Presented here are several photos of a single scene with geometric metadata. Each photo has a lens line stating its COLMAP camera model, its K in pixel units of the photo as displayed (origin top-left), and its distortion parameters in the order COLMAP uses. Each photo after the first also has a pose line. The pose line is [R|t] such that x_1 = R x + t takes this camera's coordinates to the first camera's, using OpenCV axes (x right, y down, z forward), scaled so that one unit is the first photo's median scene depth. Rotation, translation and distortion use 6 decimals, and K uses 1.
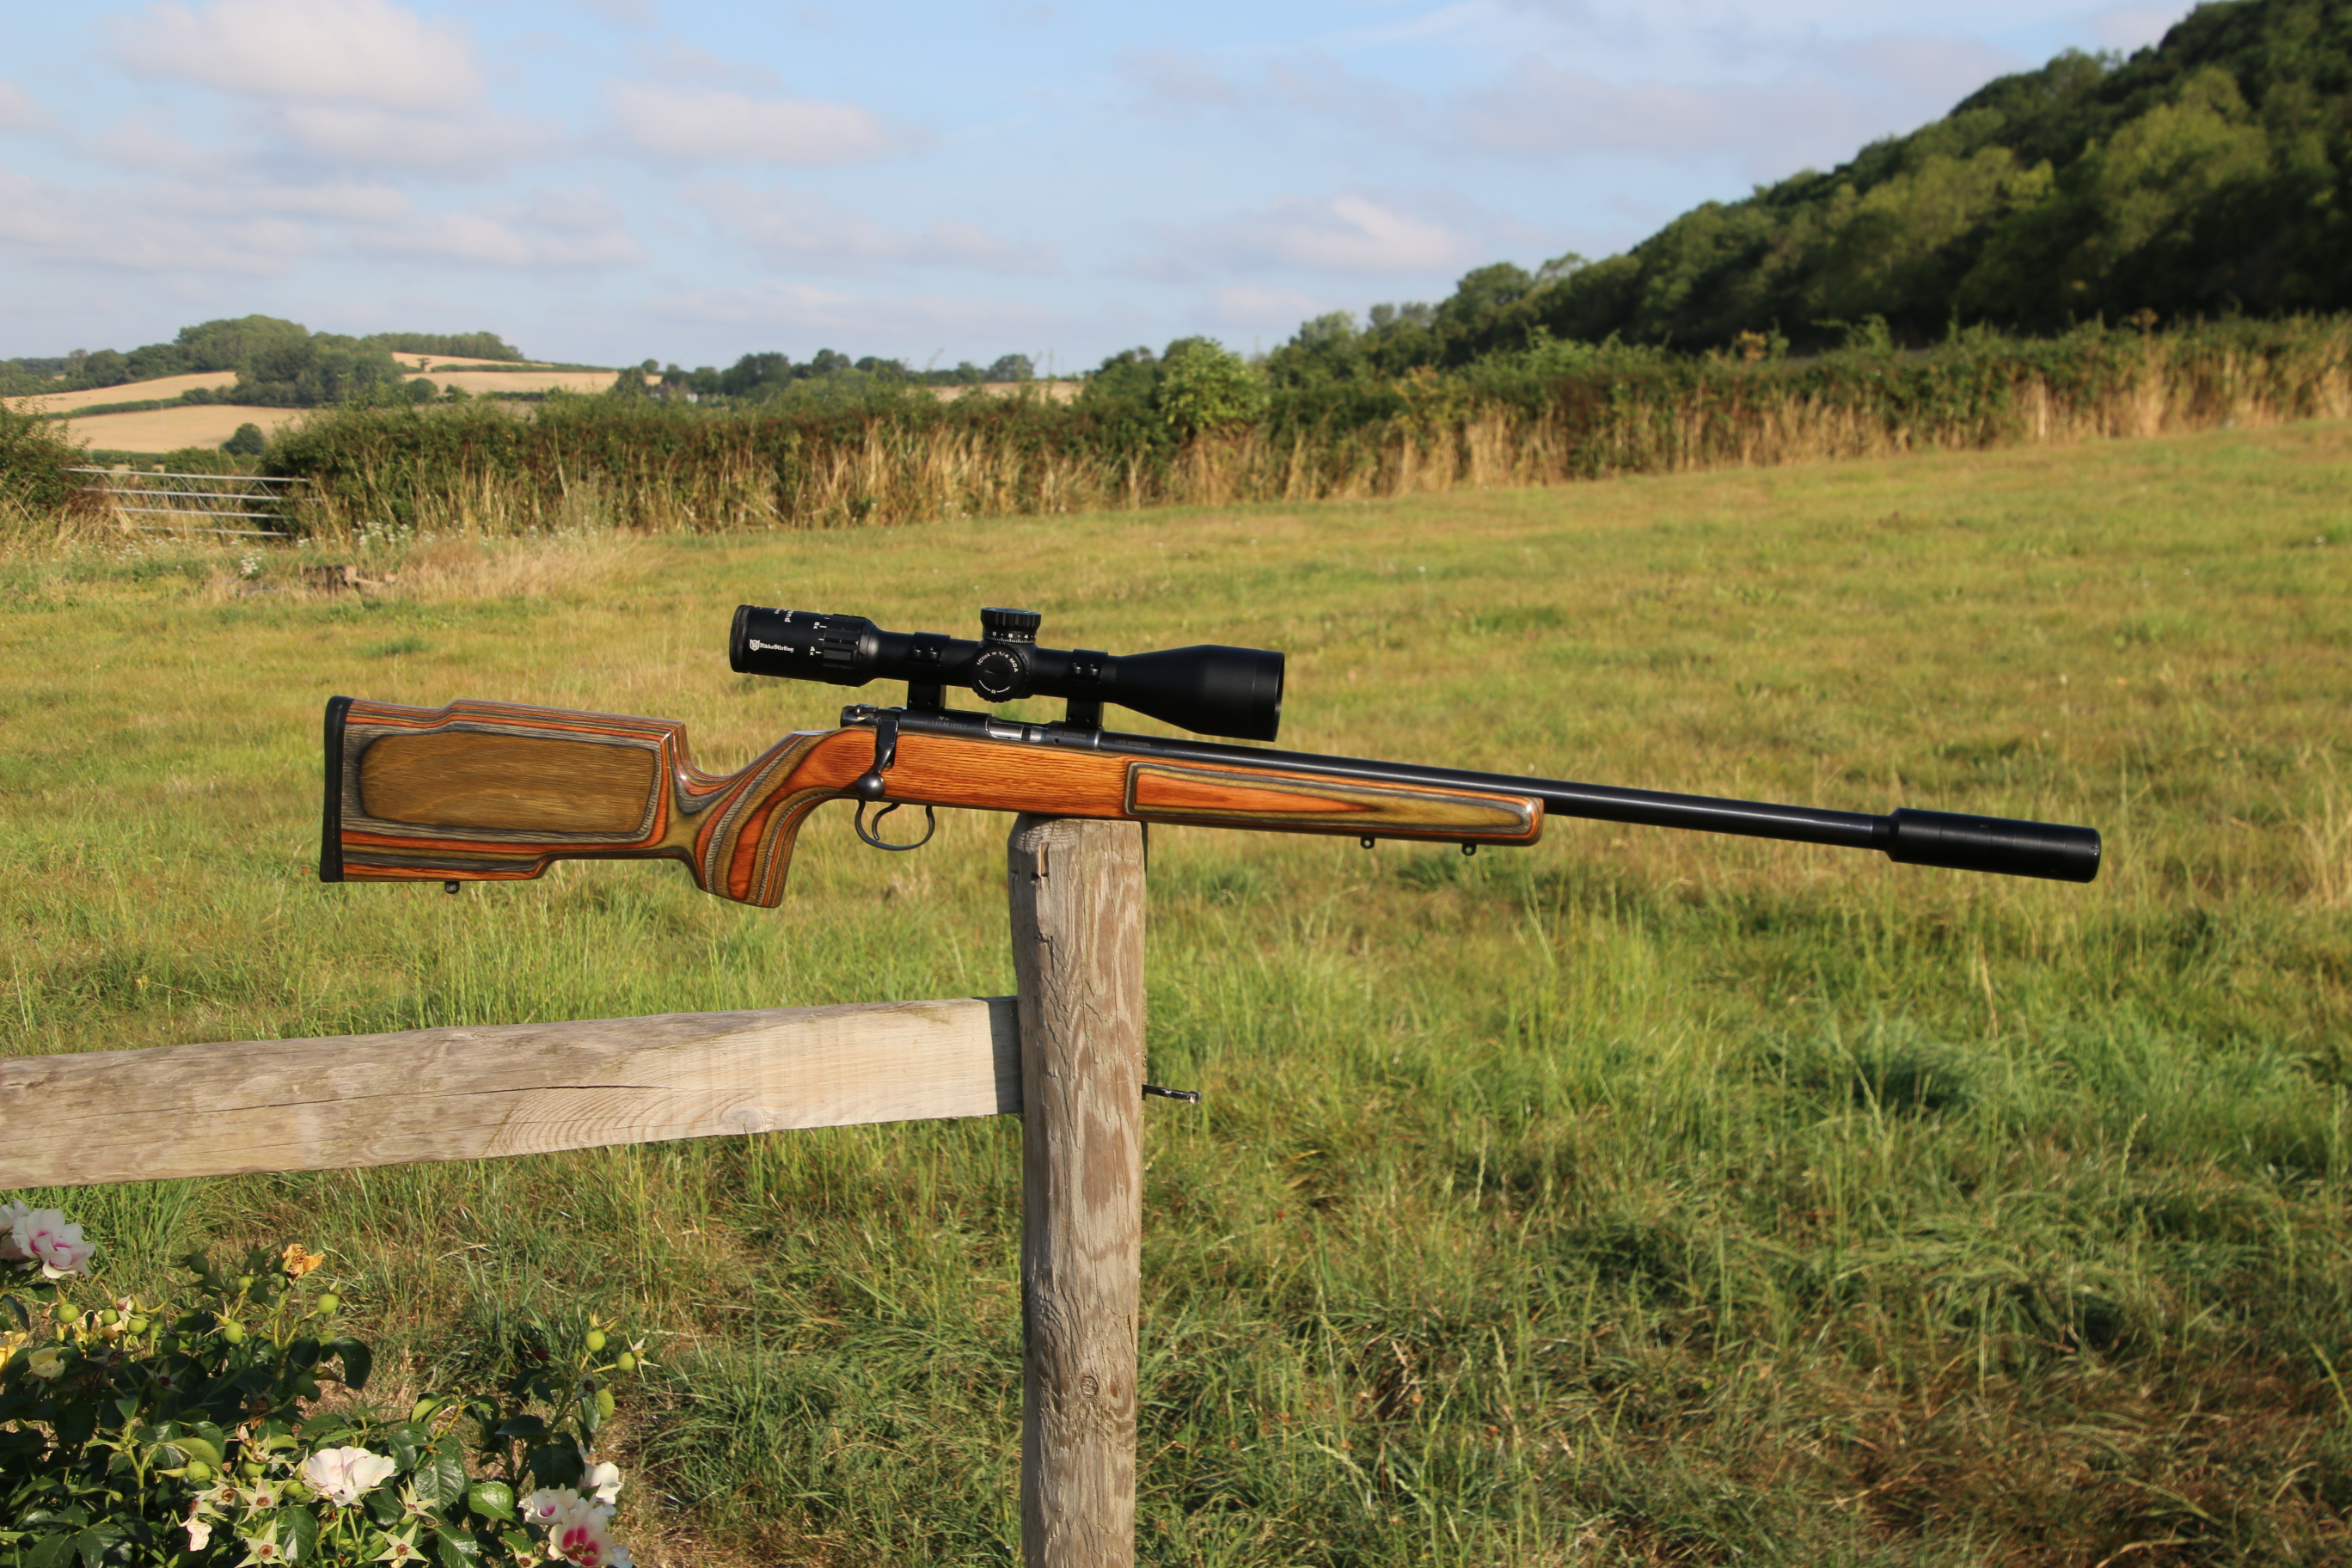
lens RADIAL K [[3310.2, 0, 1263.7], [0, 3310.2, 860.3], [0, 0, 1]] dist [0.139358, 0.125445]
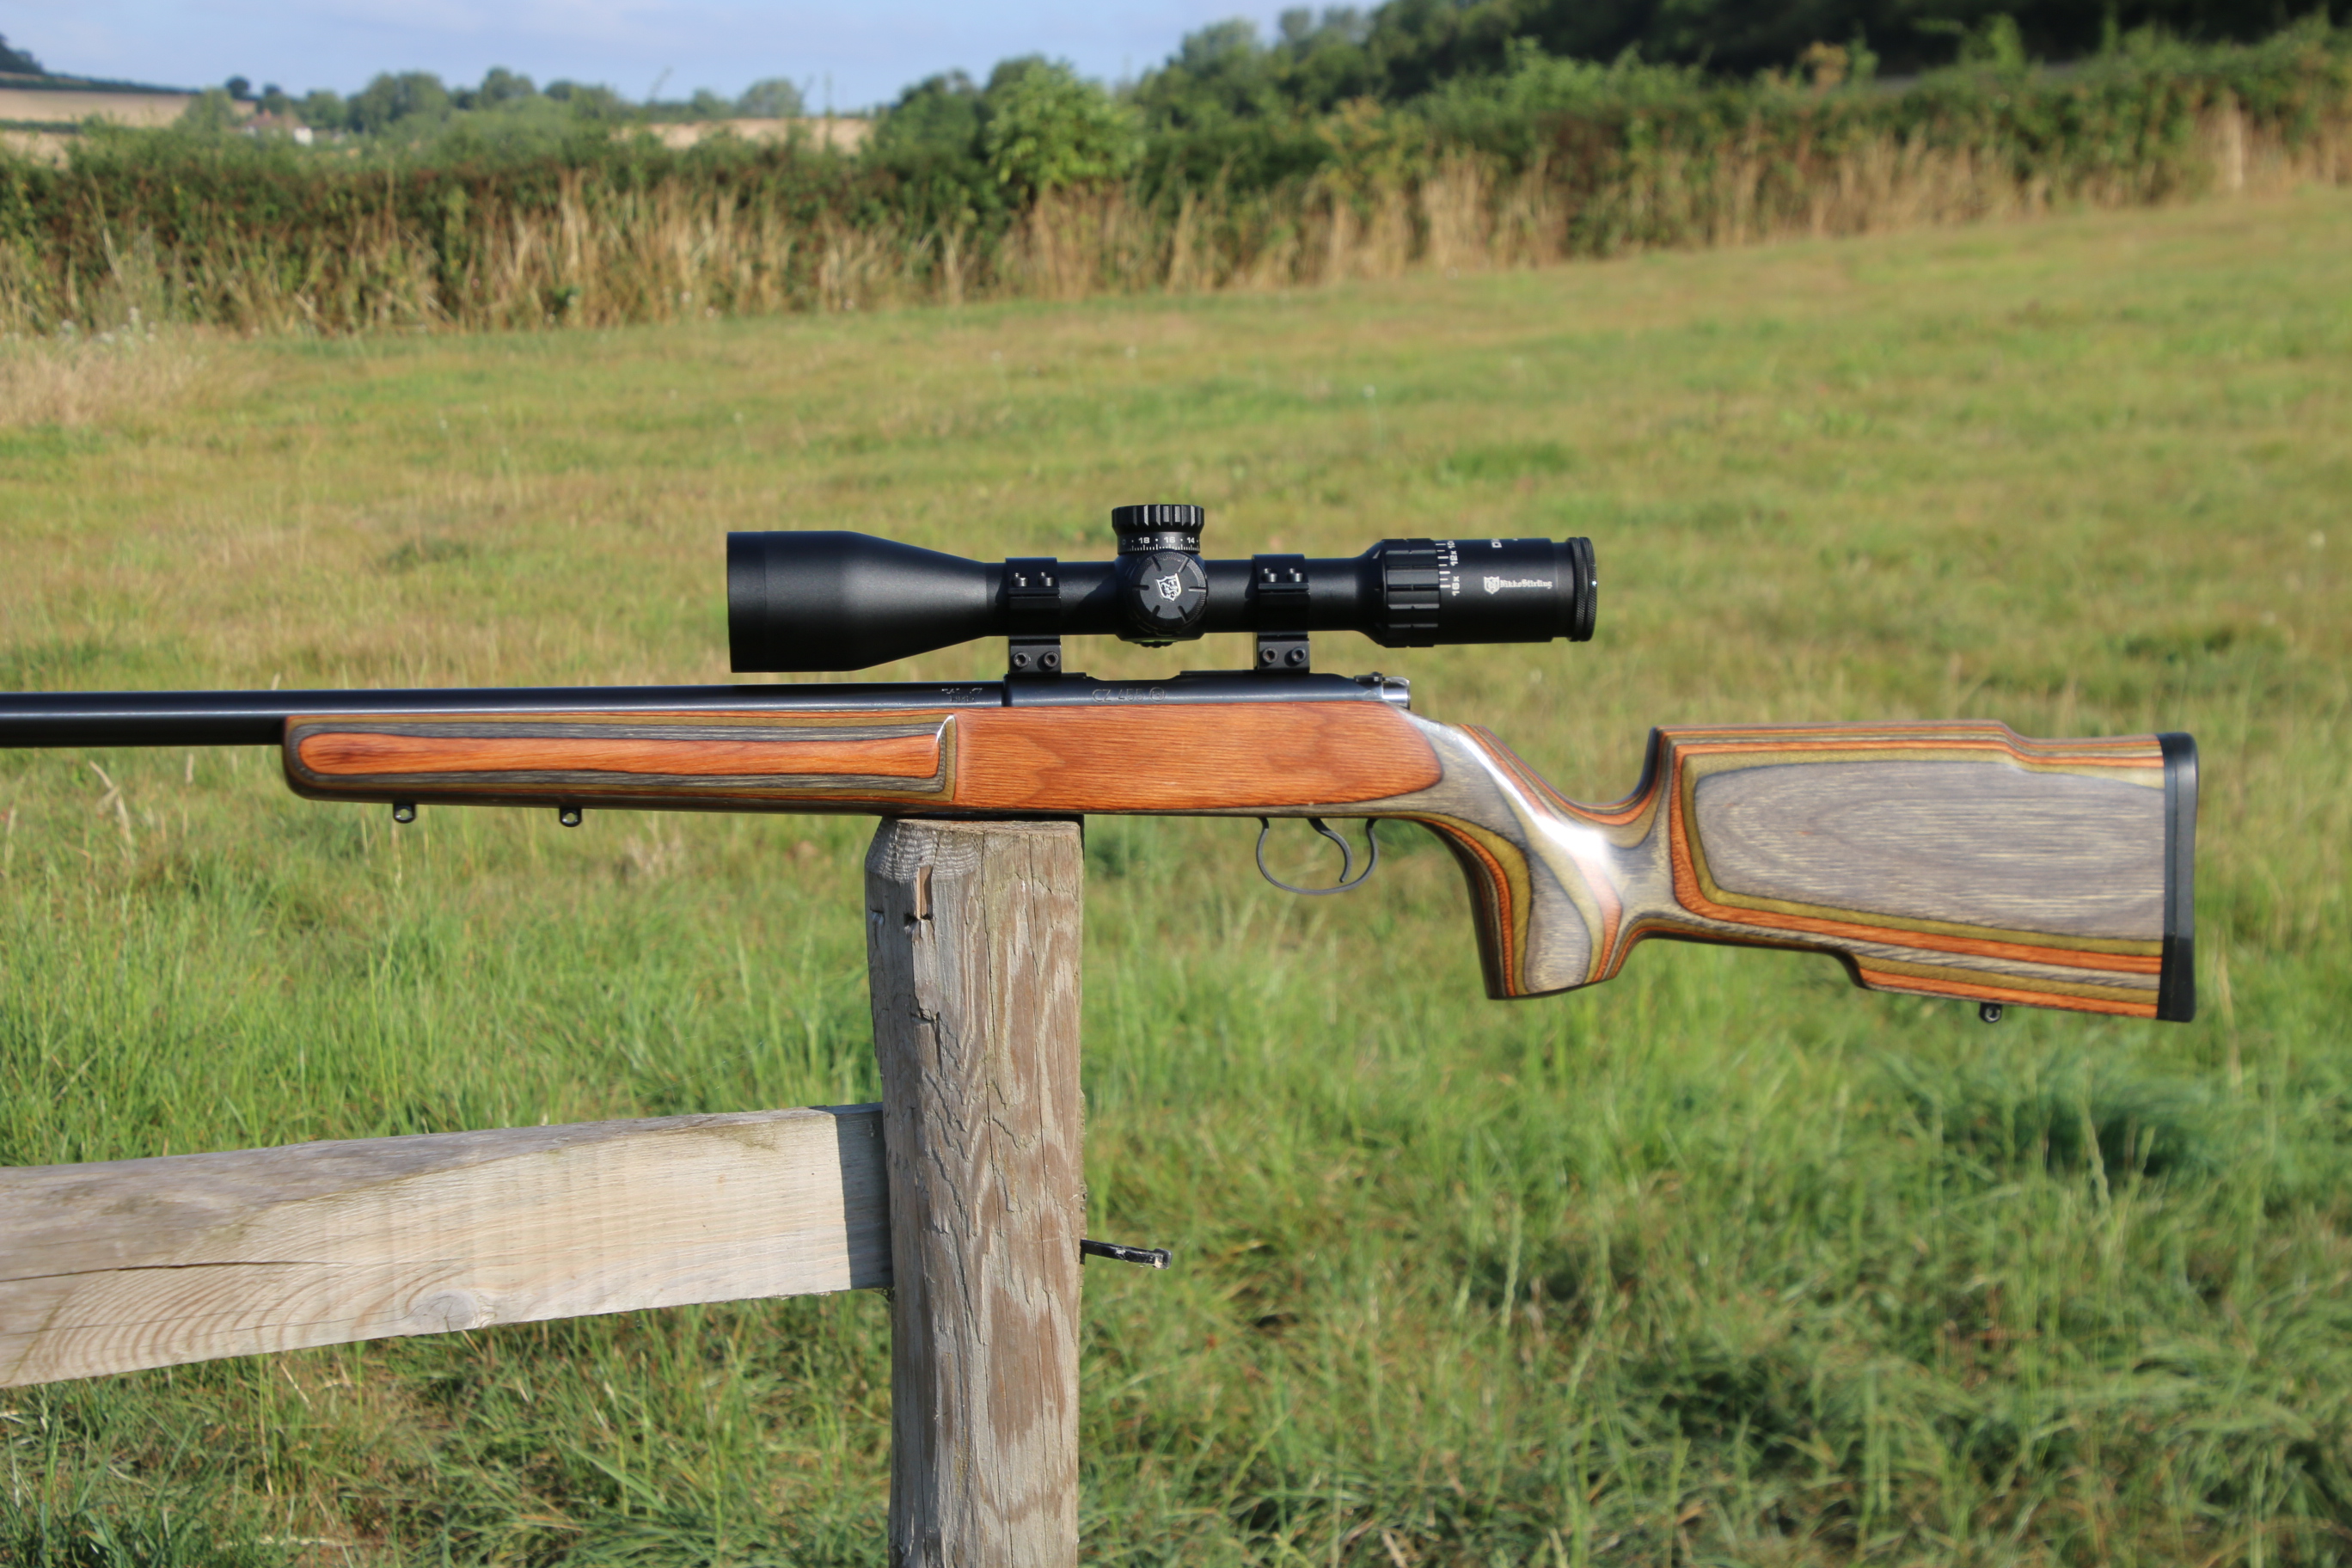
lens RADIAL K [[4599.7, 0, 1298.2], [0, 4599.7, 904.6], [0, 0, 1]] dist [0.326160, 1.396221]
pose [[0.999328, -0.010697, 0.035046, -0.009368], [0.009852, 0.999658, 0.024208, -0.006791], [-0.035293, -0.023846, 0.999092, 0.041679]]
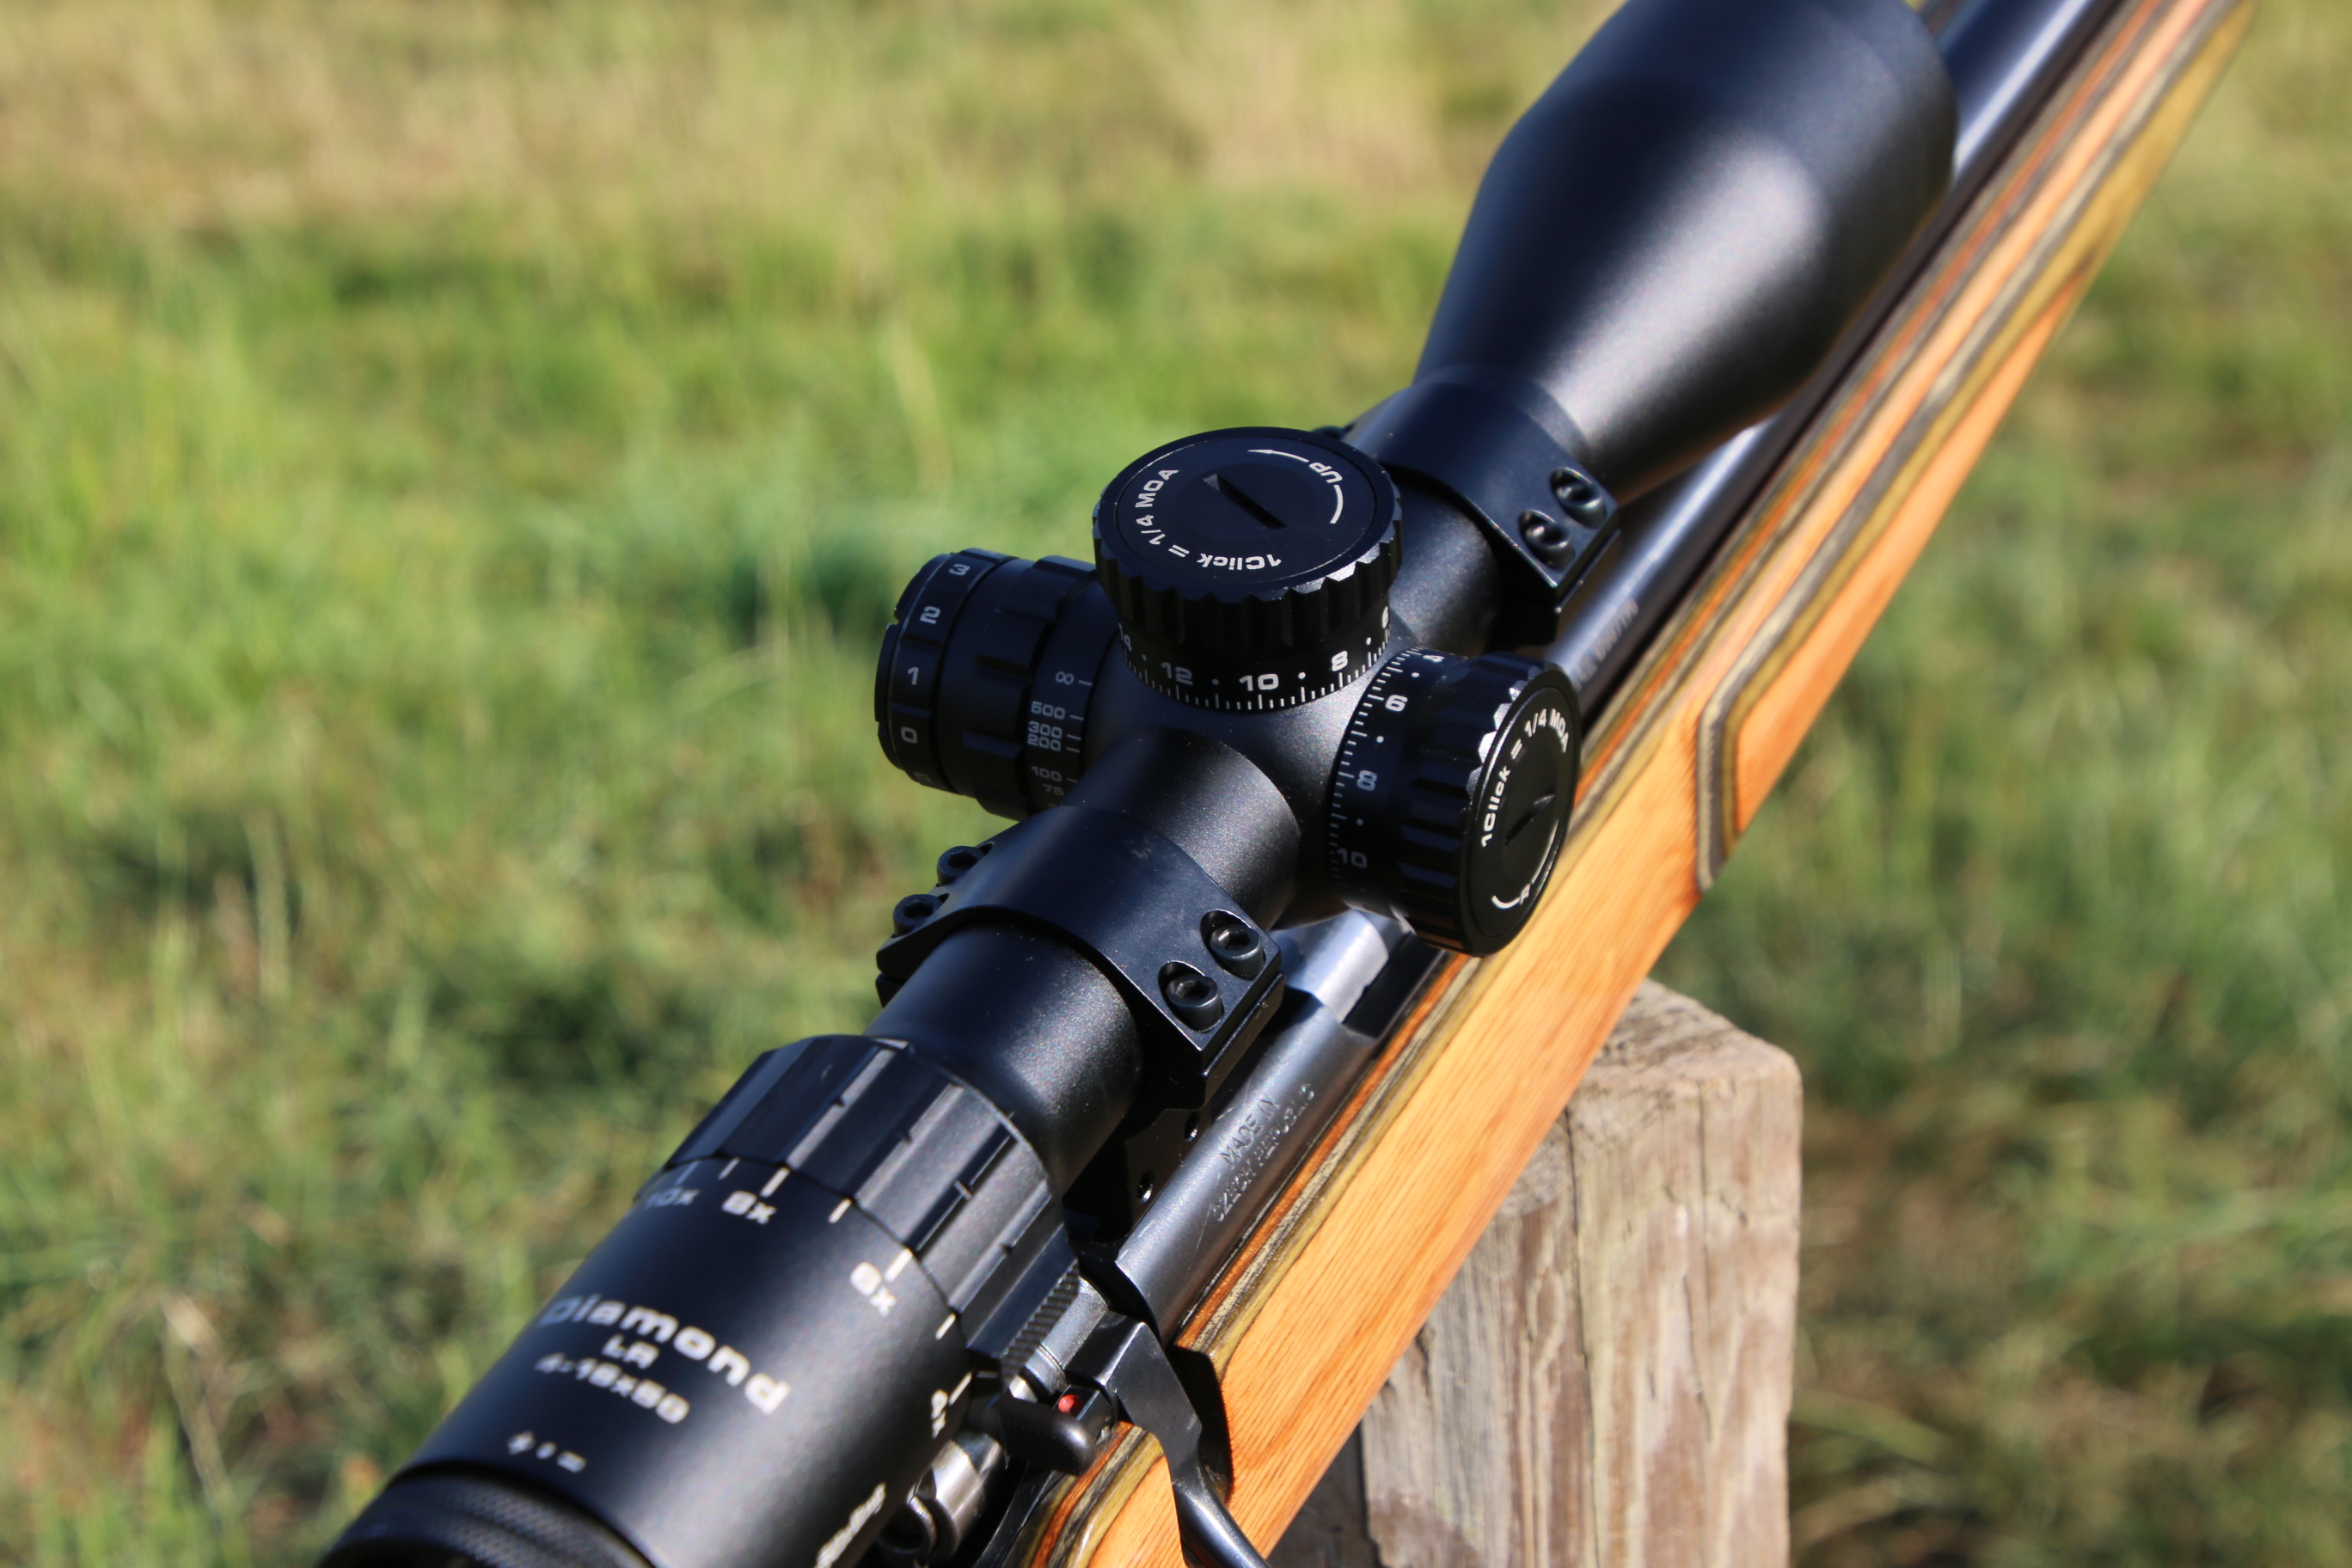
lens RADIAL K [[4599.7, 0, 1298.2], [0, 4599.7, 904.6], [0, 0, 1]] dist [0.326160, 1.396221]
pose [[0.901363, -0.148960, 0.406639, -0.072143], [0.073456, 0.977964, 0.195423, -0.031817], [-0.426789, -0.146277, 0.892443, 0.262663]]
